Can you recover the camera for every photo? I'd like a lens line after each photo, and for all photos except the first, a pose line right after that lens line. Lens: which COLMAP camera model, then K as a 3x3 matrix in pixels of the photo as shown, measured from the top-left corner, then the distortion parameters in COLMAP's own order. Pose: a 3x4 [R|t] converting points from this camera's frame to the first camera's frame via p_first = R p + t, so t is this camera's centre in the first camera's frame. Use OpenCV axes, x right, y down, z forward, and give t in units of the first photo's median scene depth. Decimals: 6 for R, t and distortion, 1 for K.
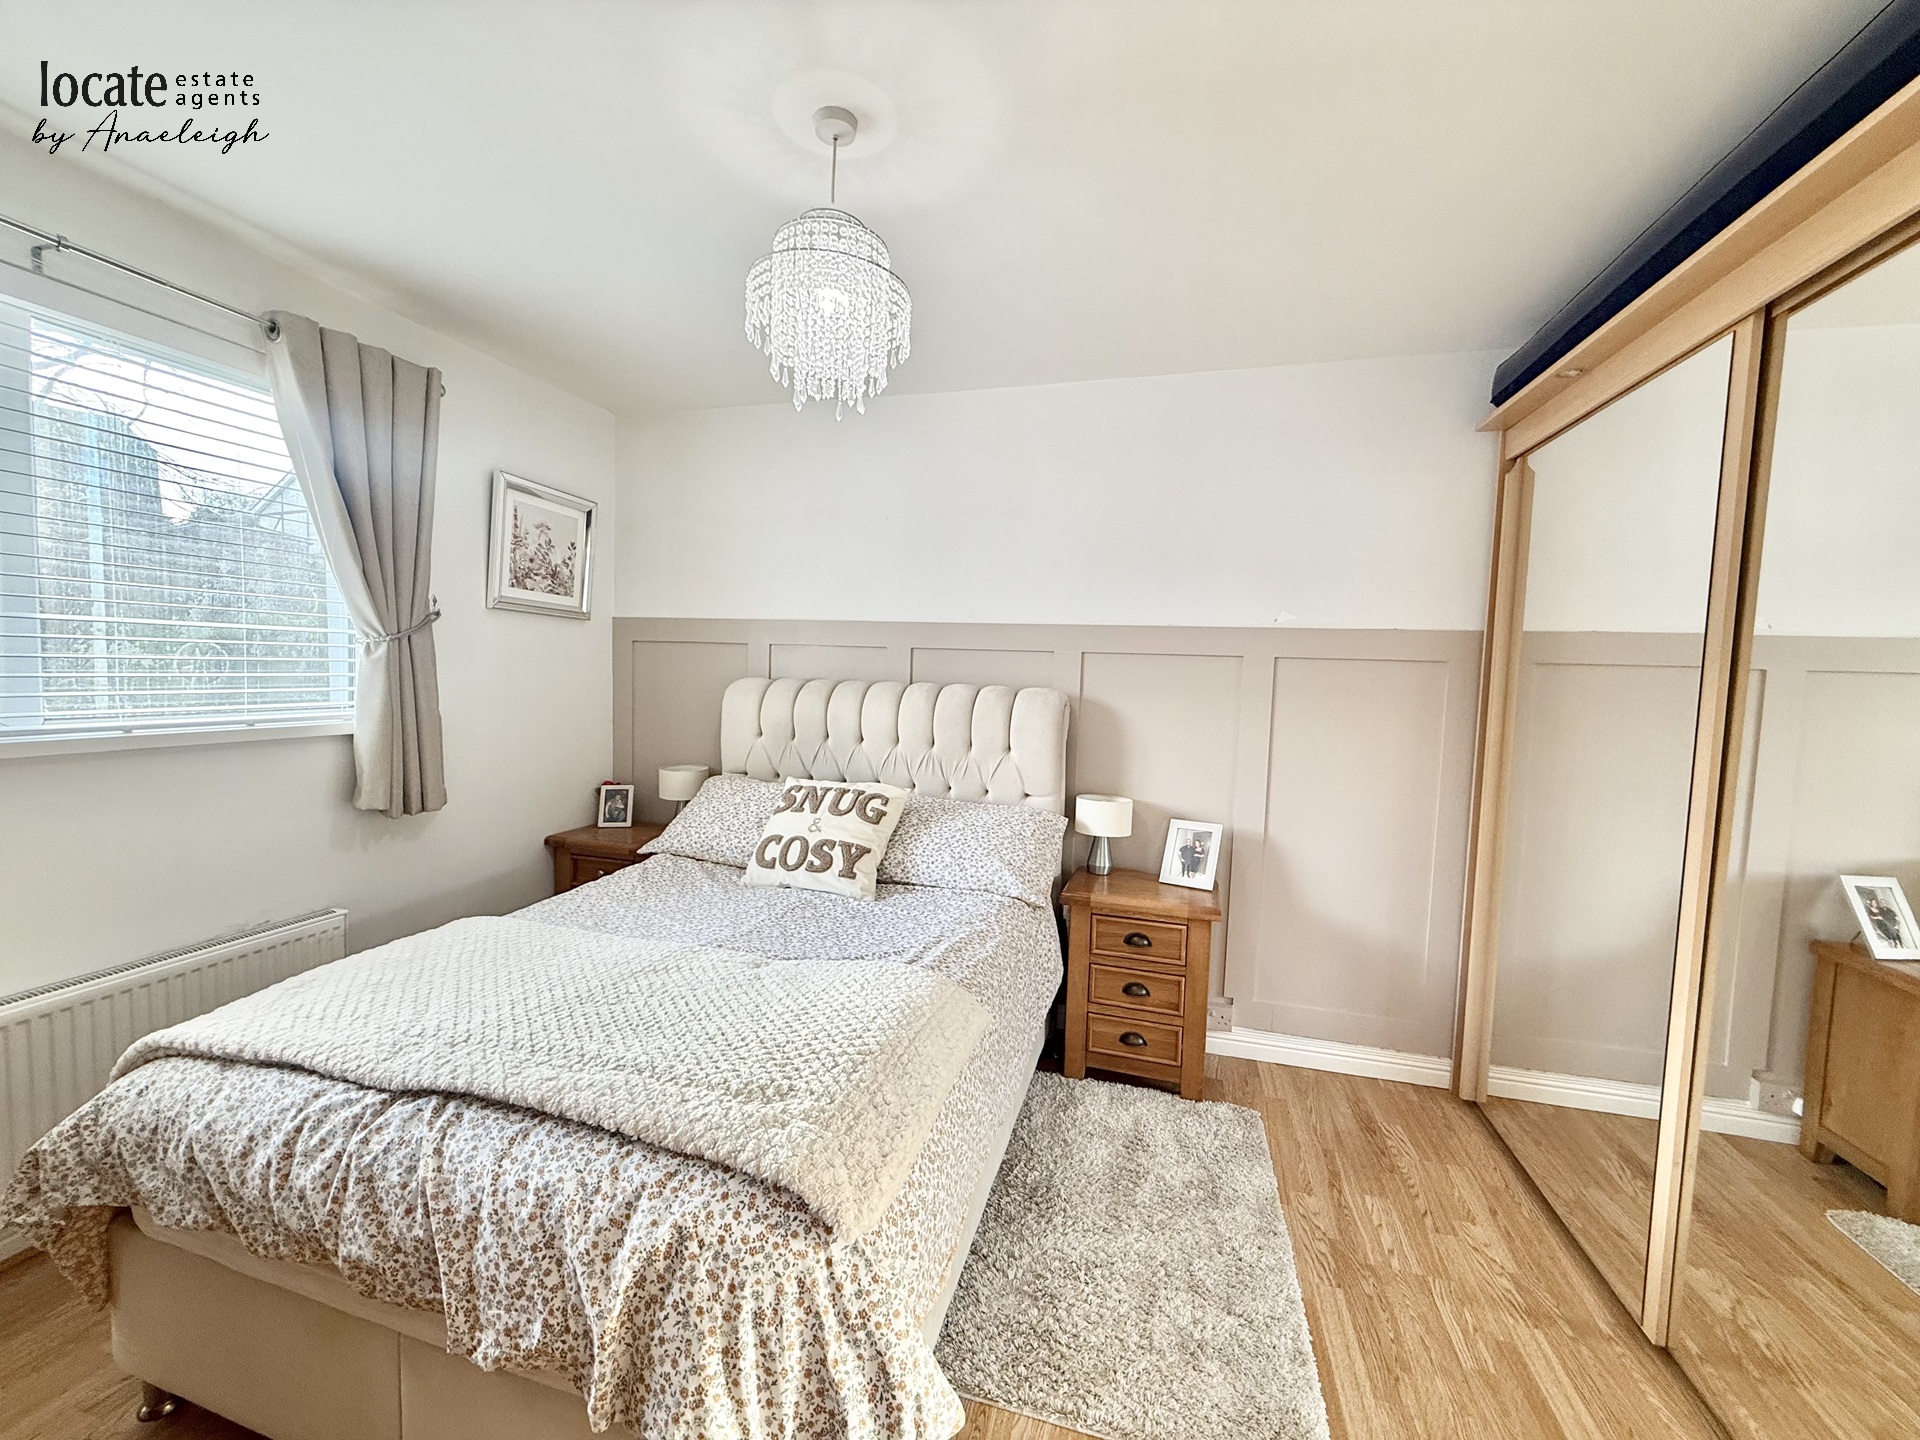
lens RADIAL K [[765.8, 0, 952.5], [0, 765.8, 721.1], [0, 0, 1]] dist [0.001486, -0.000126]
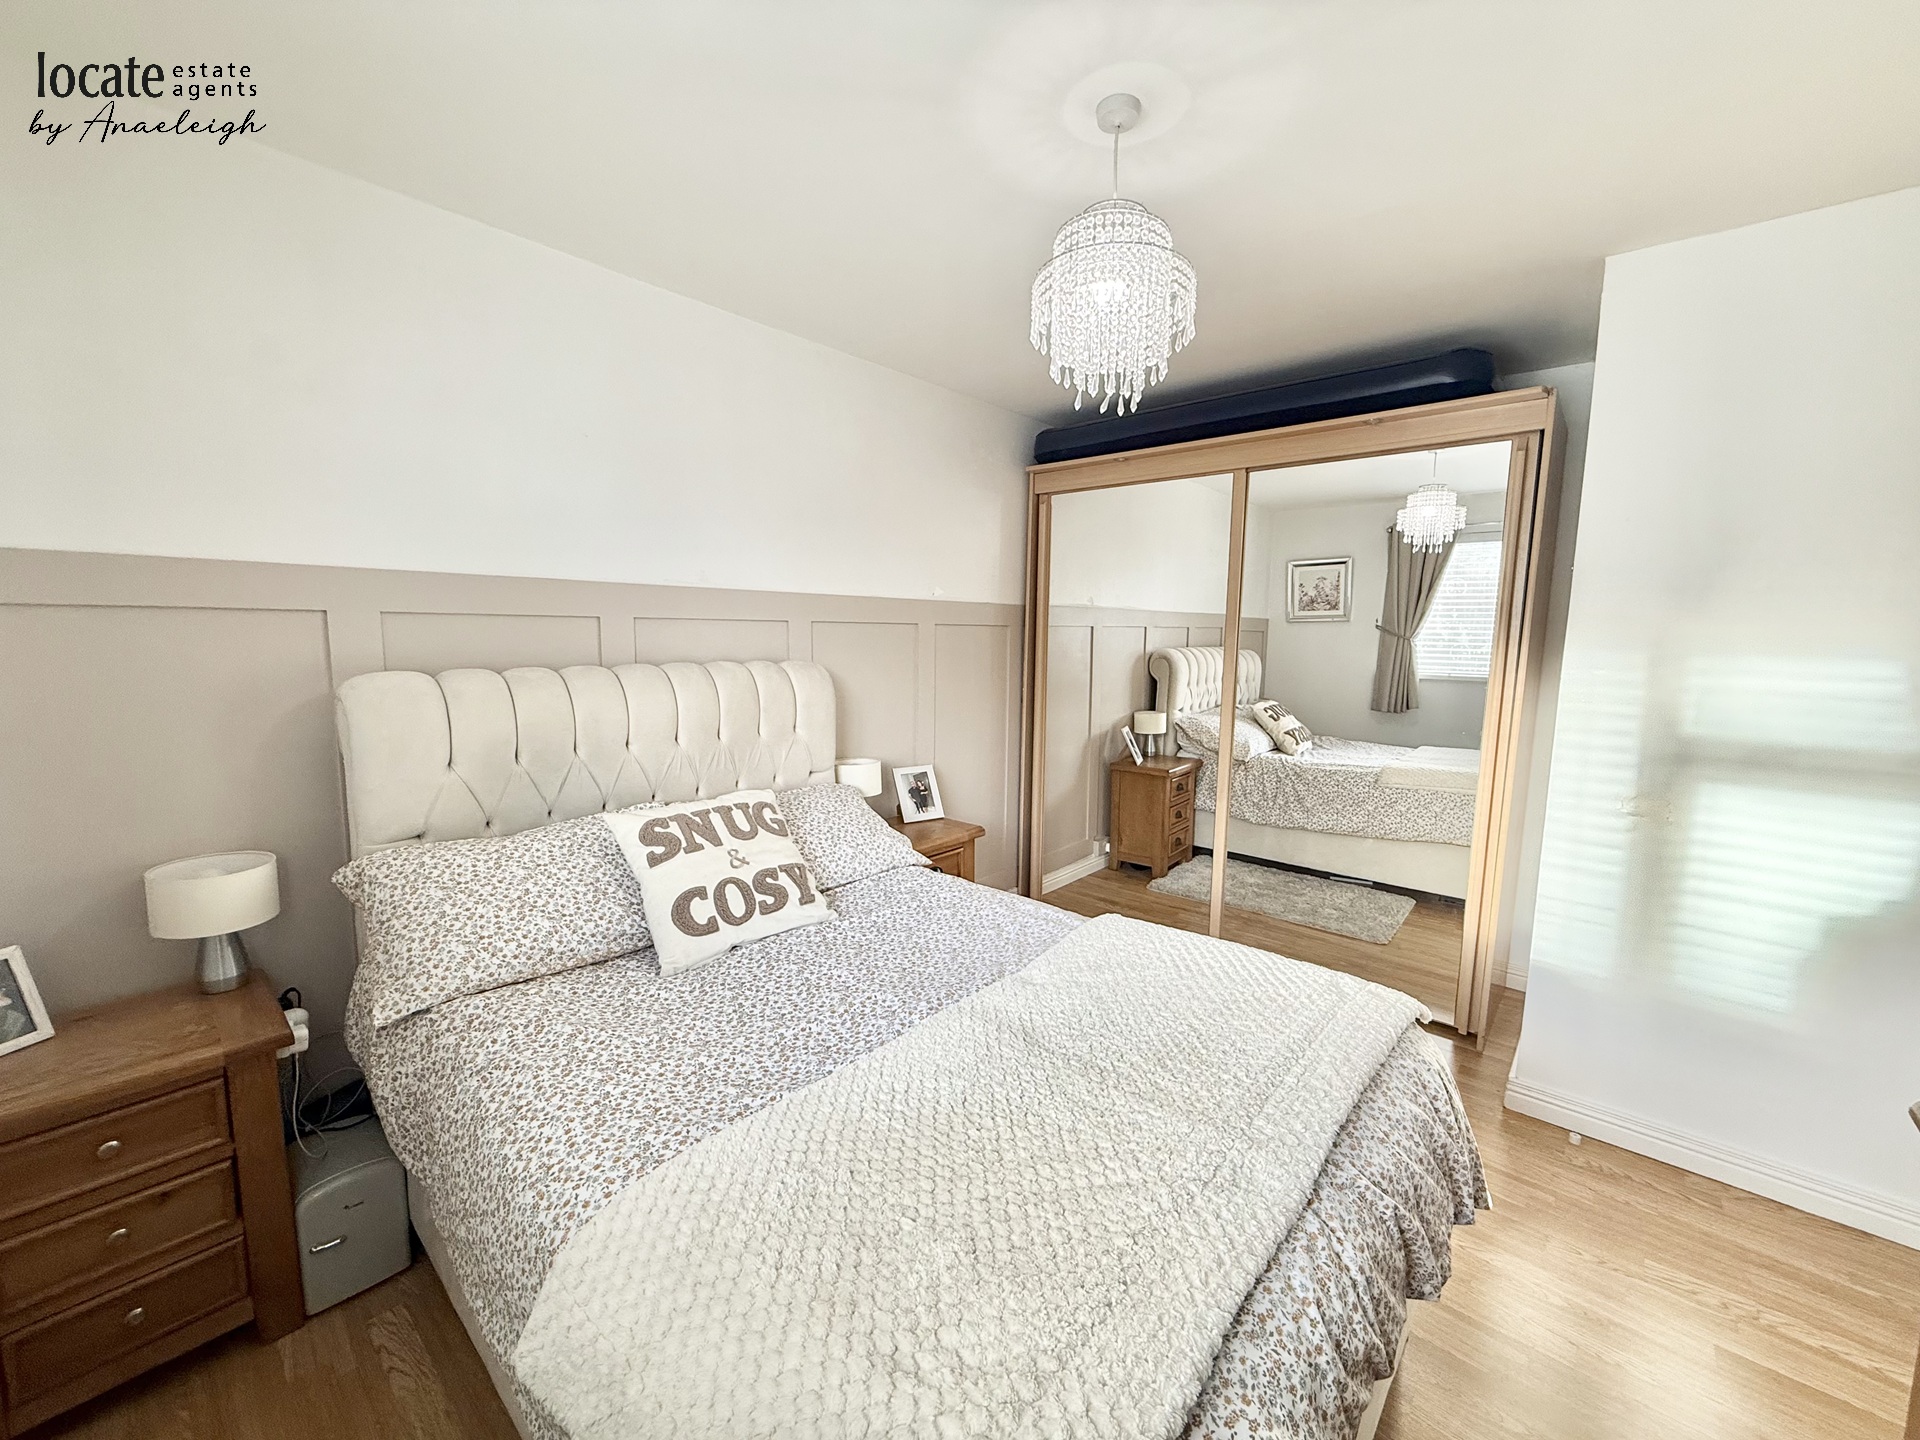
lens RADIAL K [[765.8, 0, 952.5], [0, 765.8, 721.1], [0, 0, 1]] dist [0.001486, -0.000126]
pose [[0.424319, -0.132892, 0.895708, -0.766831], [0.057825, 0.991130, 0.119656, -0.081529], [-0.903664, 0.001022, 0.428240, 0.479489]]
